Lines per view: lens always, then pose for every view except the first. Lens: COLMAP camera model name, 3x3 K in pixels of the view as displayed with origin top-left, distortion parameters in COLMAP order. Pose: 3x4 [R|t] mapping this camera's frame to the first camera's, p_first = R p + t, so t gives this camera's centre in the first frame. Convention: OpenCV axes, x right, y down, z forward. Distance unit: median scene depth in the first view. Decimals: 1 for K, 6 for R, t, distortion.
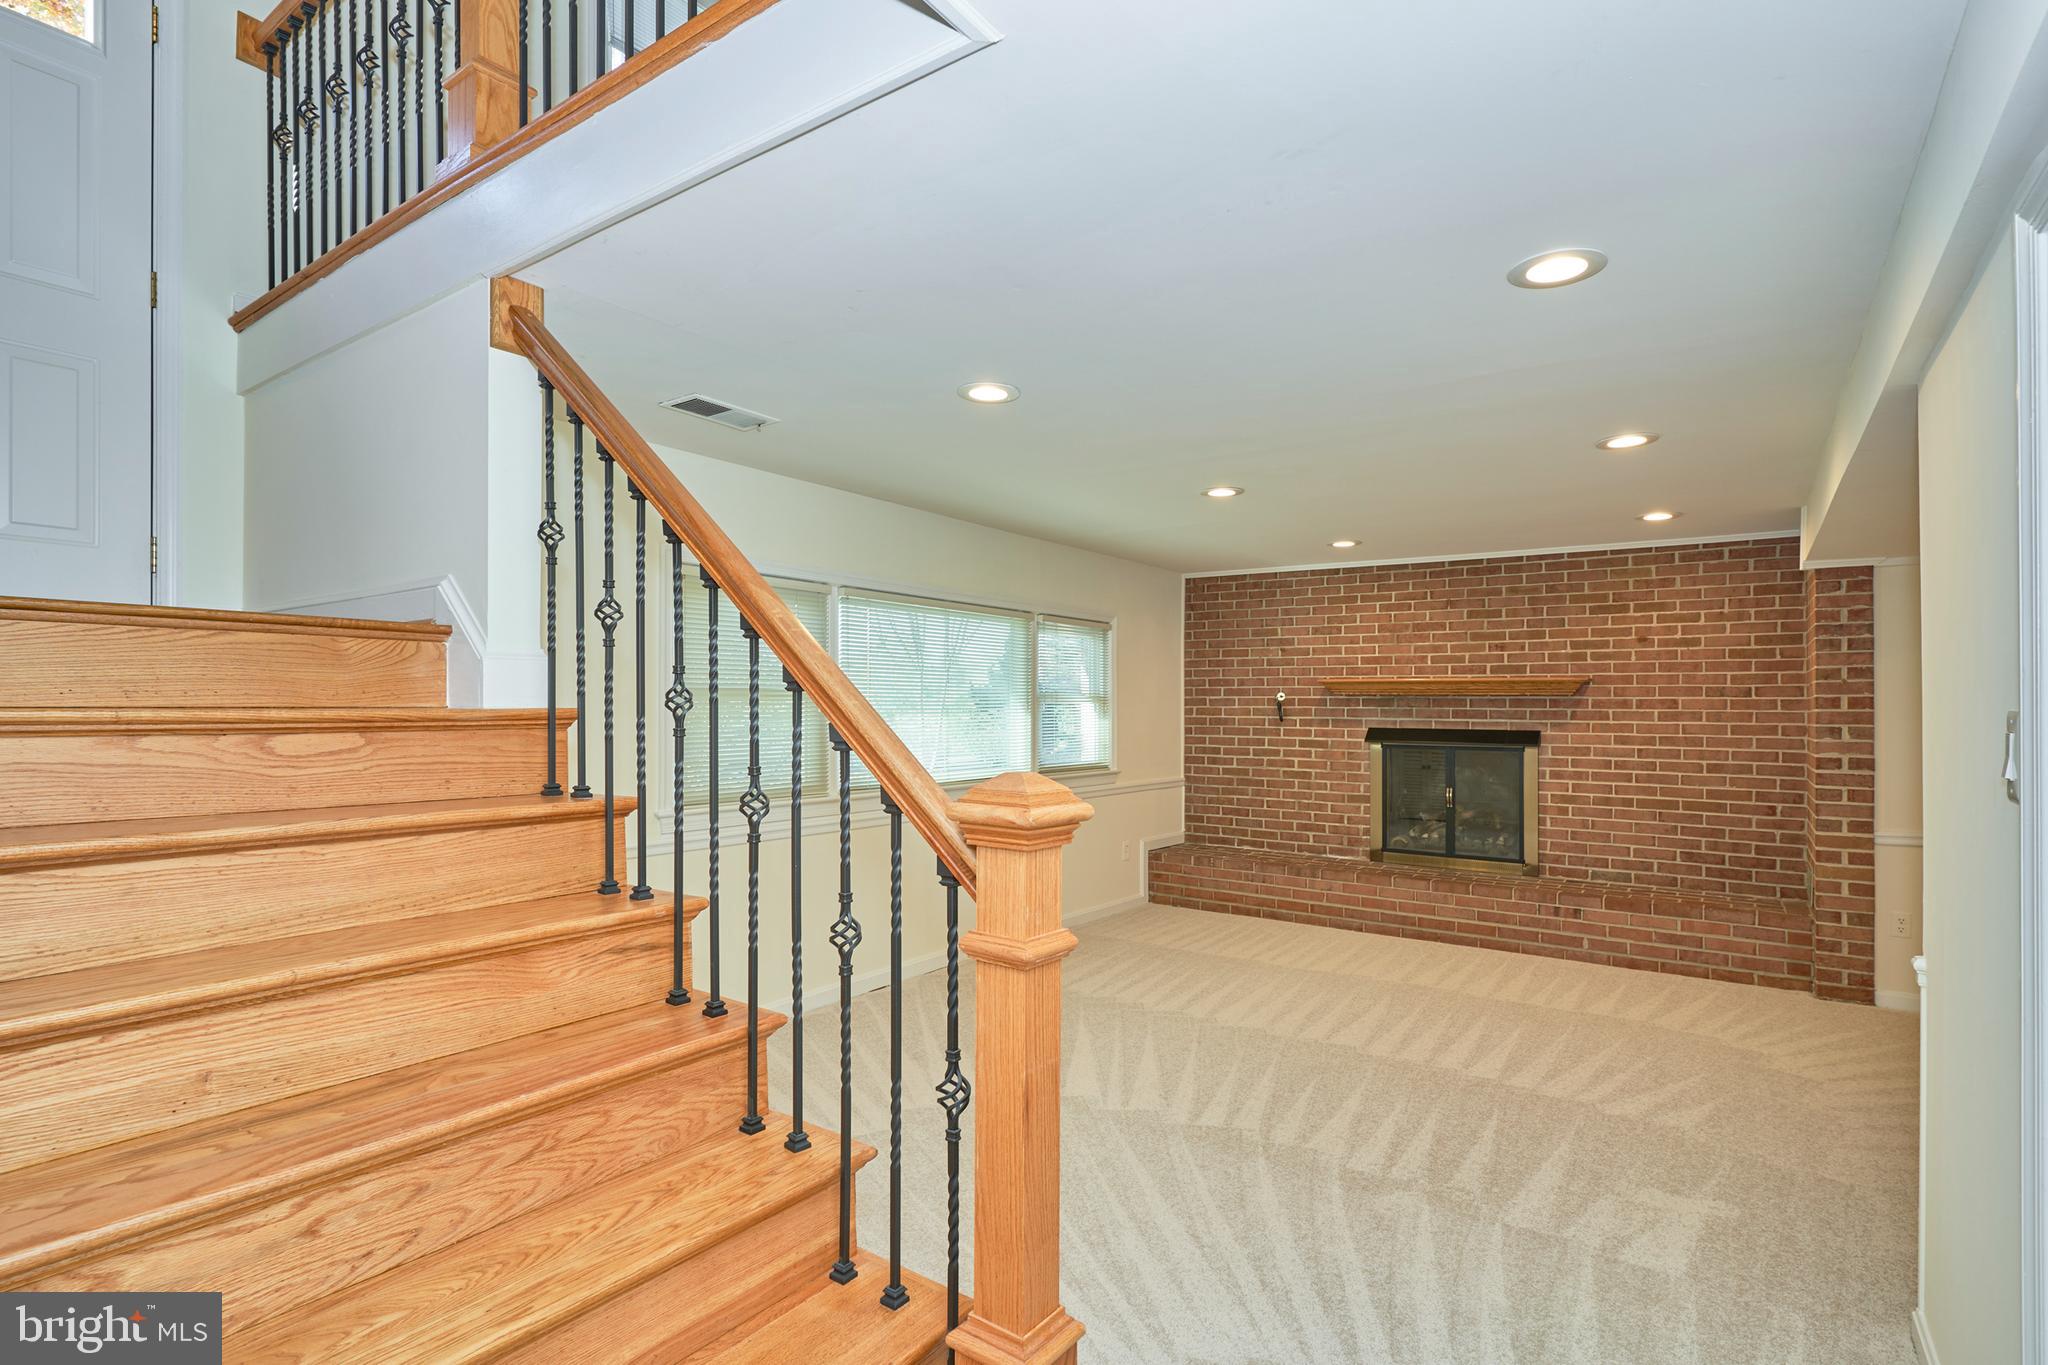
lens RADIAL K [[1005.8, 0, 1047.1], [0, 1005.8, 700.2], [0, 0, 1]] dist [-0.036524, 0.008454]
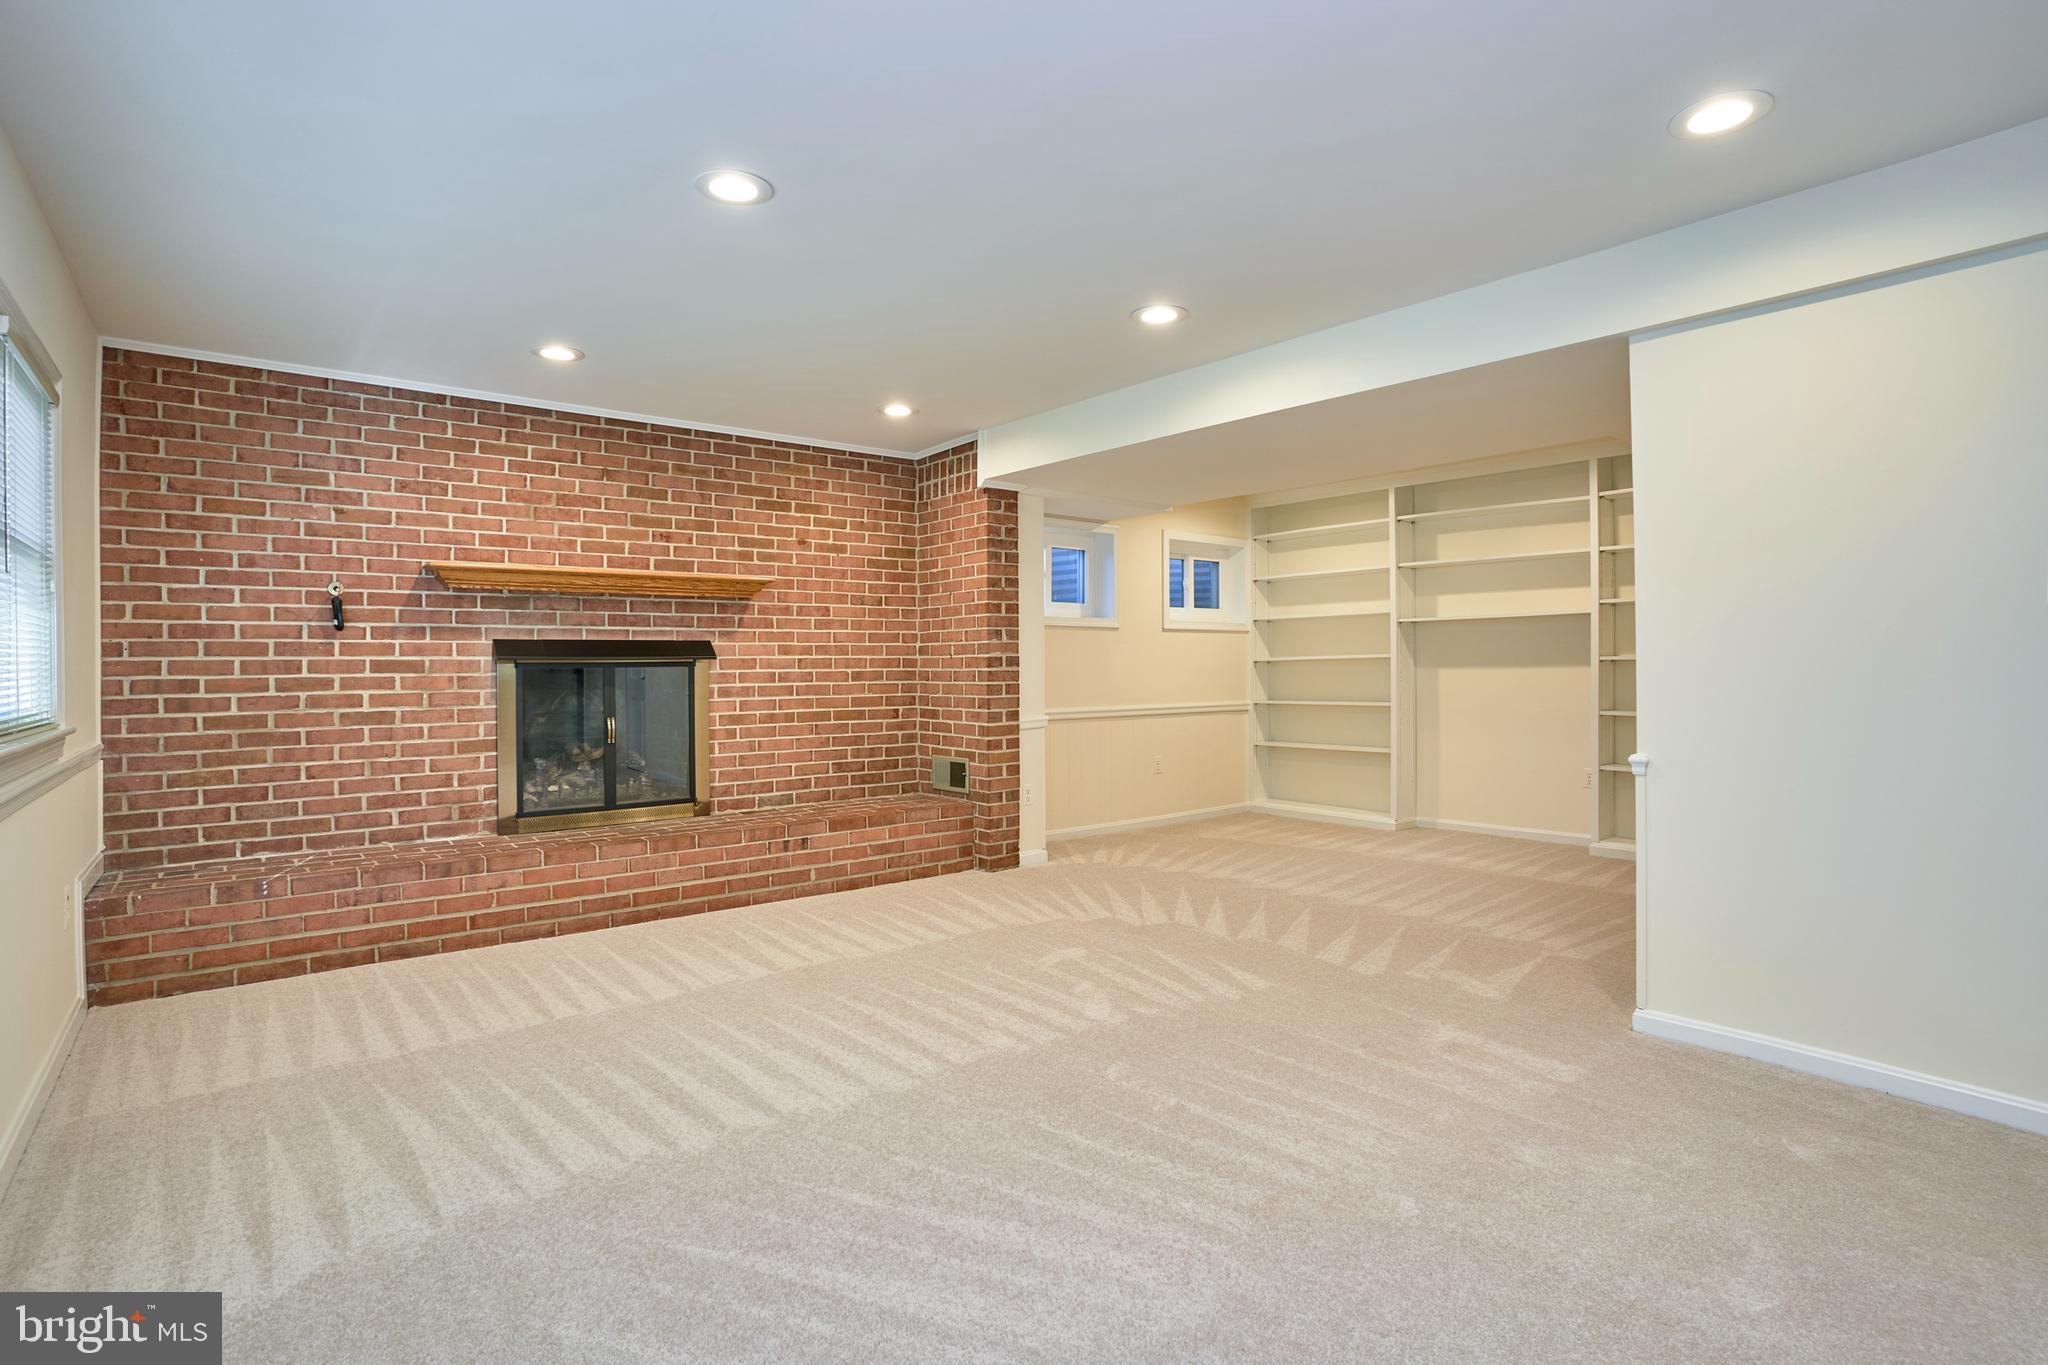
lens RADIAL K [[1005.8, 0, 1021.4], [0, 1005.8, 651.8], [0, 0, 1]] dist [-0.036524, 0.008454]
pose [[0.295479, -0.003963, 0.955341, -0.236266], [0.006530, 0.999976, 0.002128, 0.040057], [-0.955327, 0.005609, 0.295497, 0.502863]]
